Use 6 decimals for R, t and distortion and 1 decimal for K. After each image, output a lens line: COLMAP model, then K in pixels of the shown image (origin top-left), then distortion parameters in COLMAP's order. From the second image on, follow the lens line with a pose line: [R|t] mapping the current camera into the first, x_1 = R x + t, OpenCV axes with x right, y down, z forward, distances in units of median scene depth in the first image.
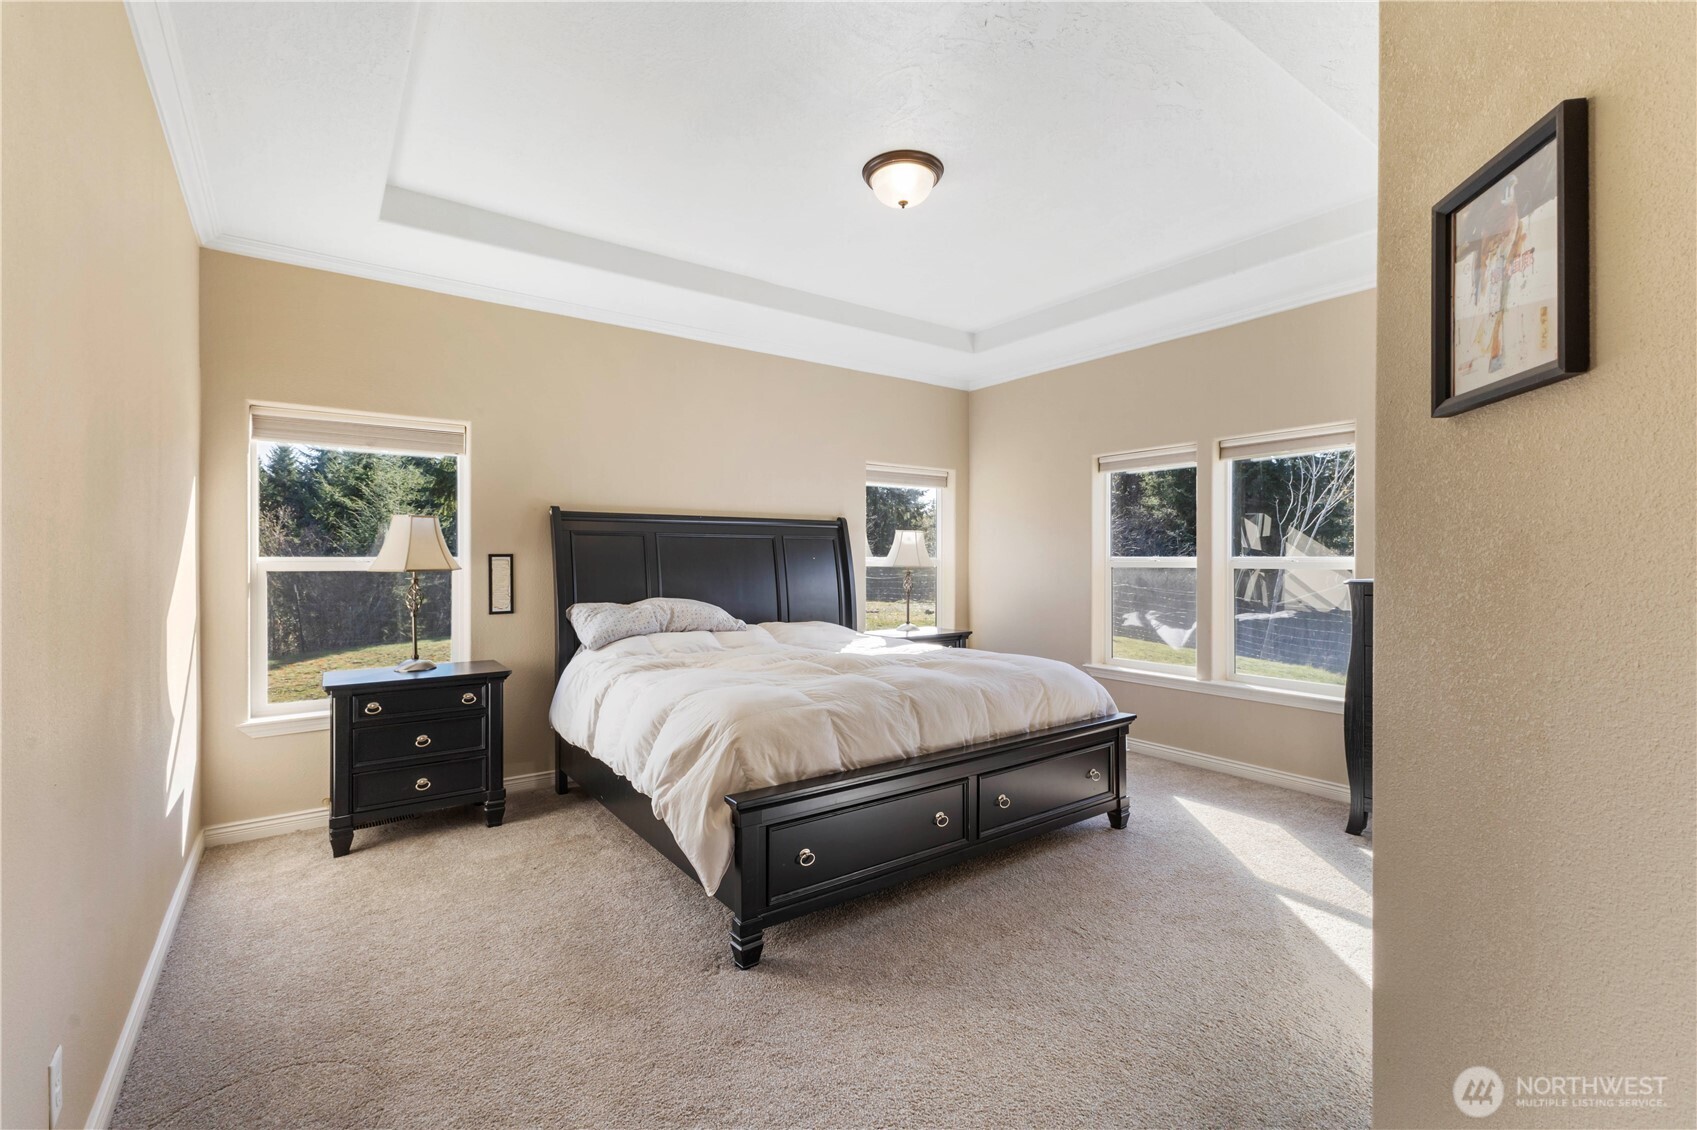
lens RADIAL K [[734.2, 0, 844.3], [0, 734.2, 563.7], [0, 0, 1]] dist [0.014397, -0.005180]
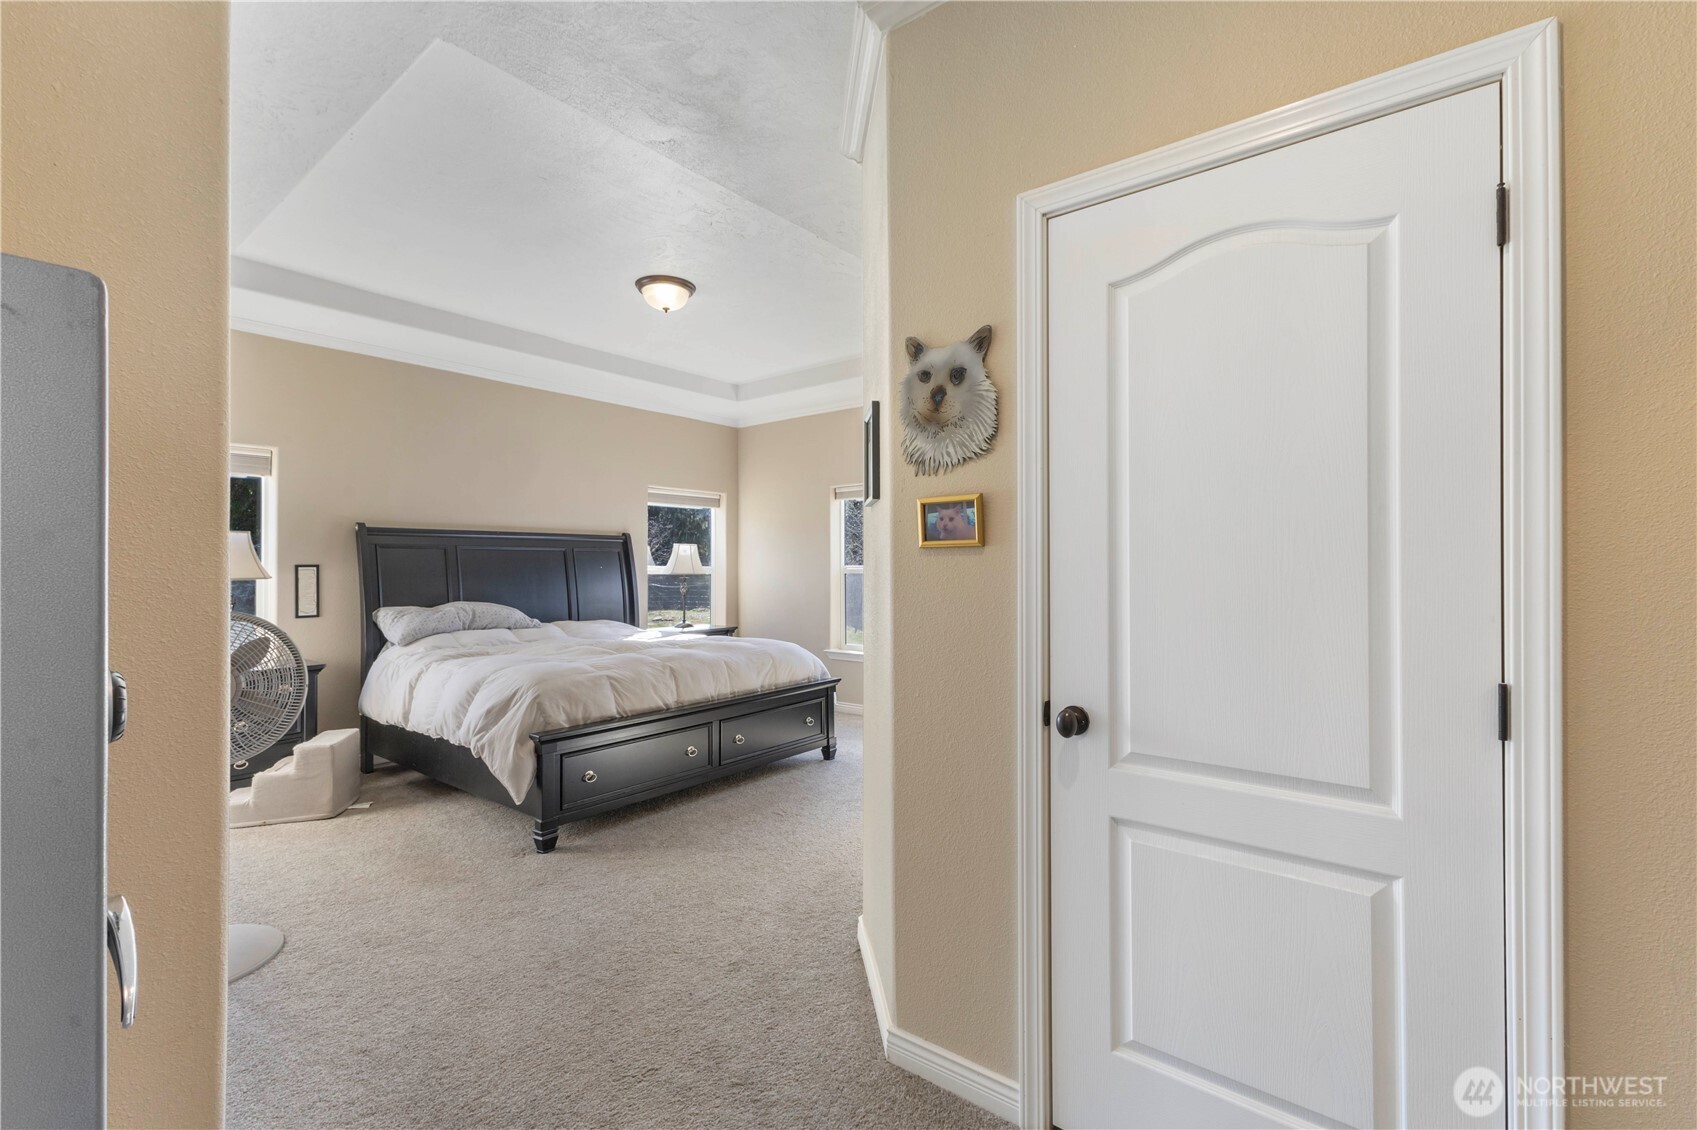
lens RADIAL K [[734.2, 0, 847.0], [0, 734.2, 559.1], [0, 0, 1]] dist [0.014397, -0.005180]
pose [[0.963220, -0.000989, 0.268712, 0.029368], [0.005710, 0.999843, -0.016787, 0.002134], [-0.268653, 0.017704, 0.963074, -0.338250]]
